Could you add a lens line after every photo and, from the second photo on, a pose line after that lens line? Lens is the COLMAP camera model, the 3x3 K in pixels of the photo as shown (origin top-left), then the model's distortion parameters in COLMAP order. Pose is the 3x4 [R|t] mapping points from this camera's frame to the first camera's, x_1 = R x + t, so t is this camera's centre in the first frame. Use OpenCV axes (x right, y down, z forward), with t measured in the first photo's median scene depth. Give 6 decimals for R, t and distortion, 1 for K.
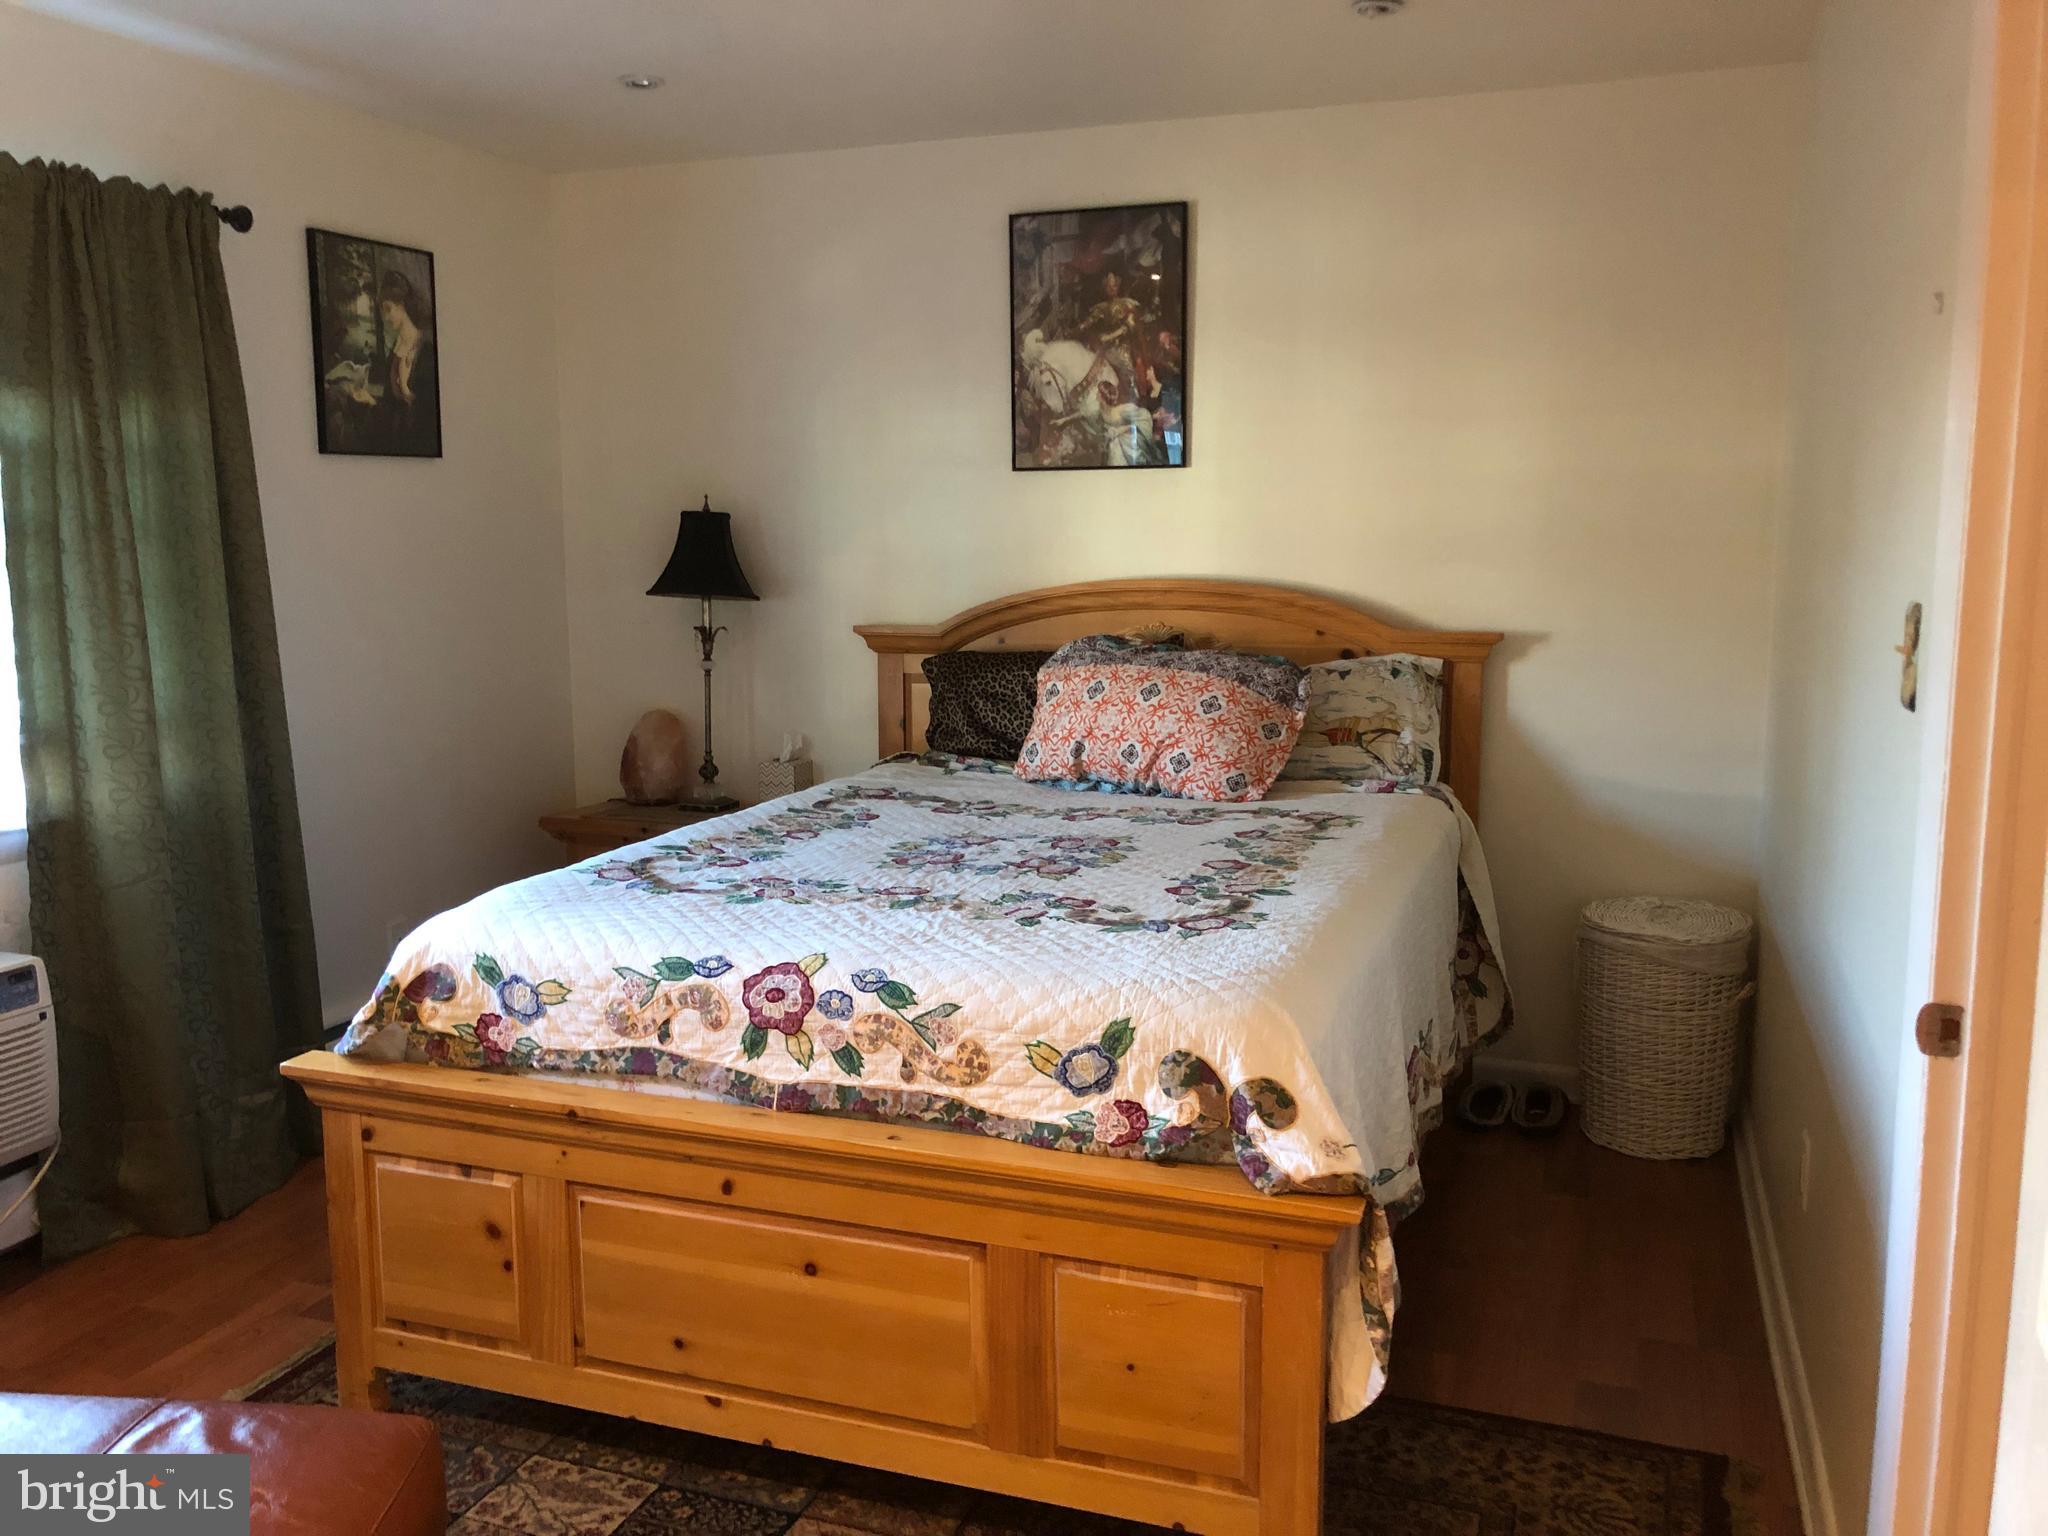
lens RADIAL K [[1670.5, 0, 1011.5], [0, 1670.5, 756.9], [0, 0, 1]] dist [0.118083, -0.320411]
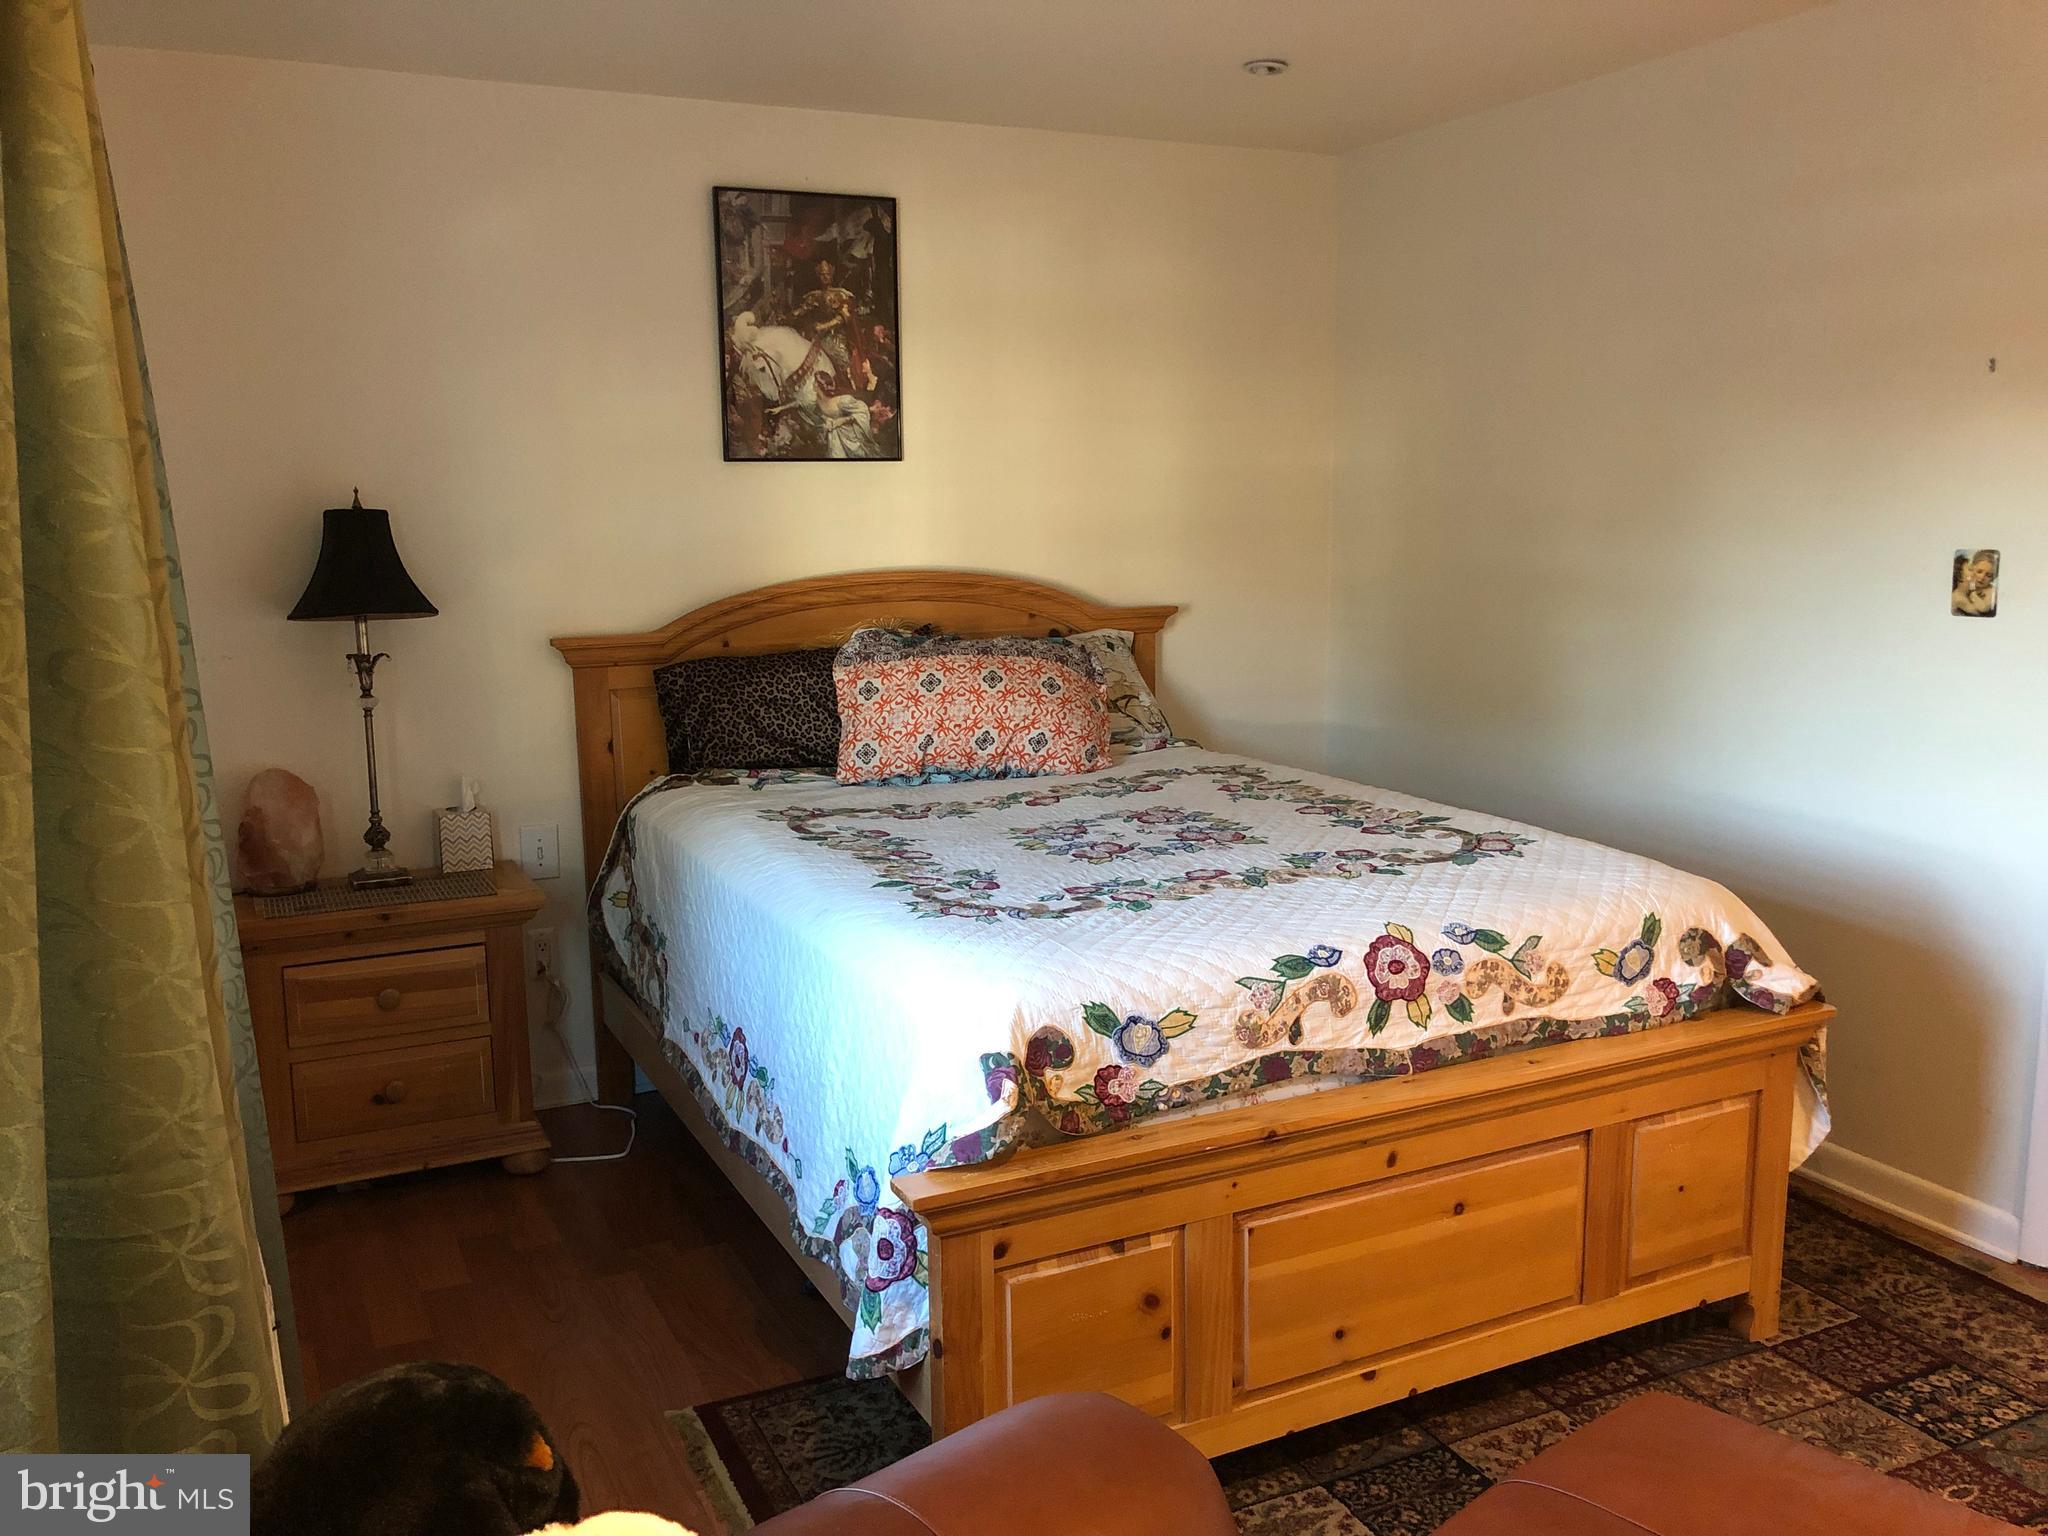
lens RADIAL K [[1670.5, 0, 1011.5], [0, 1670.5, 756.9], [0, 0, 1]] dist [0.118083, -0.320411]
pose [[0.689535, -0.116378, 0.714841, -0.984944], [0.114010, 0.992141, 0.051550, -0.064818], [-0.715223, 0.045953, 0.697384, 0.414916]]
